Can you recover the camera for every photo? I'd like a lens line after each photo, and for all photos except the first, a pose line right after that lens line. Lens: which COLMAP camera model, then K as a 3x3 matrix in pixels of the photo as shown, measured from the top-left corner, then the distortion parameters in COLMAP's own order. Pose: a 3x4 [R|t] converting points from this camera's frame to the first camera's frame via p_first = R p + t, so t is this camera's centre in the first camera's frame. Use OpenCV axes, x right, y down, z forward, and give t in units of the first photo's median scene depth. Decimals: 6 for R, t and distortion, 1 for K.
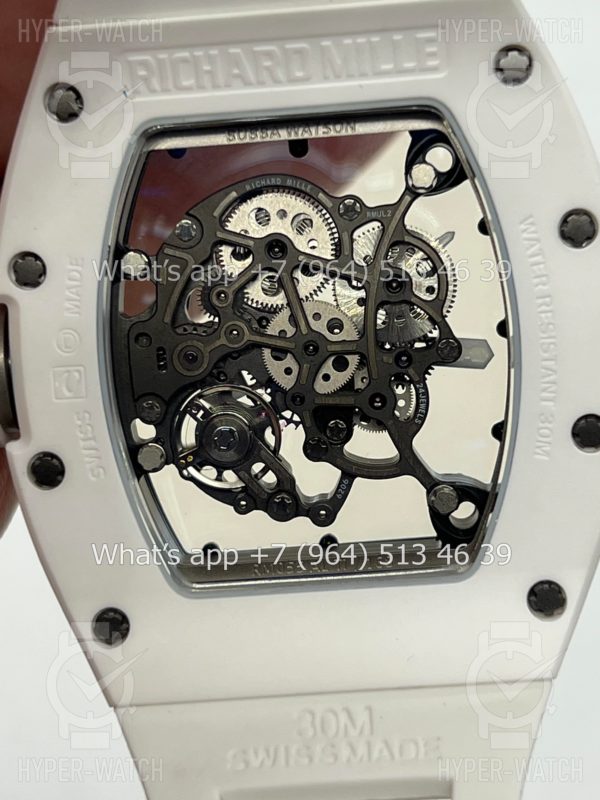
lens RADIAL K [[1835.3, 0, 300.0], [0, 1835.3, 400.0], [0, 0, 1]] dist [0.256750, -0.688376]
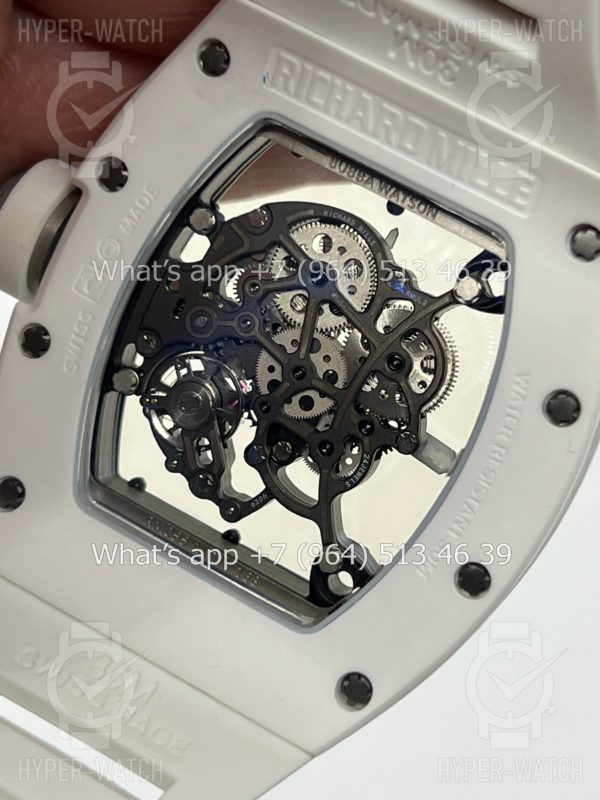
lens RADIAL K [[1835.3, 0, 300.0], [0, 1835.3, 400.0], [0, 0, 1]] dist [0.256750, -0.688376]
pose [[0.840052, 0.525181, -0.136008, 0.159751], [-0.521088, 0.850866, 0.067040, -0.086441], [0.150933, 0.014555, 0.988437, -0.052143]]
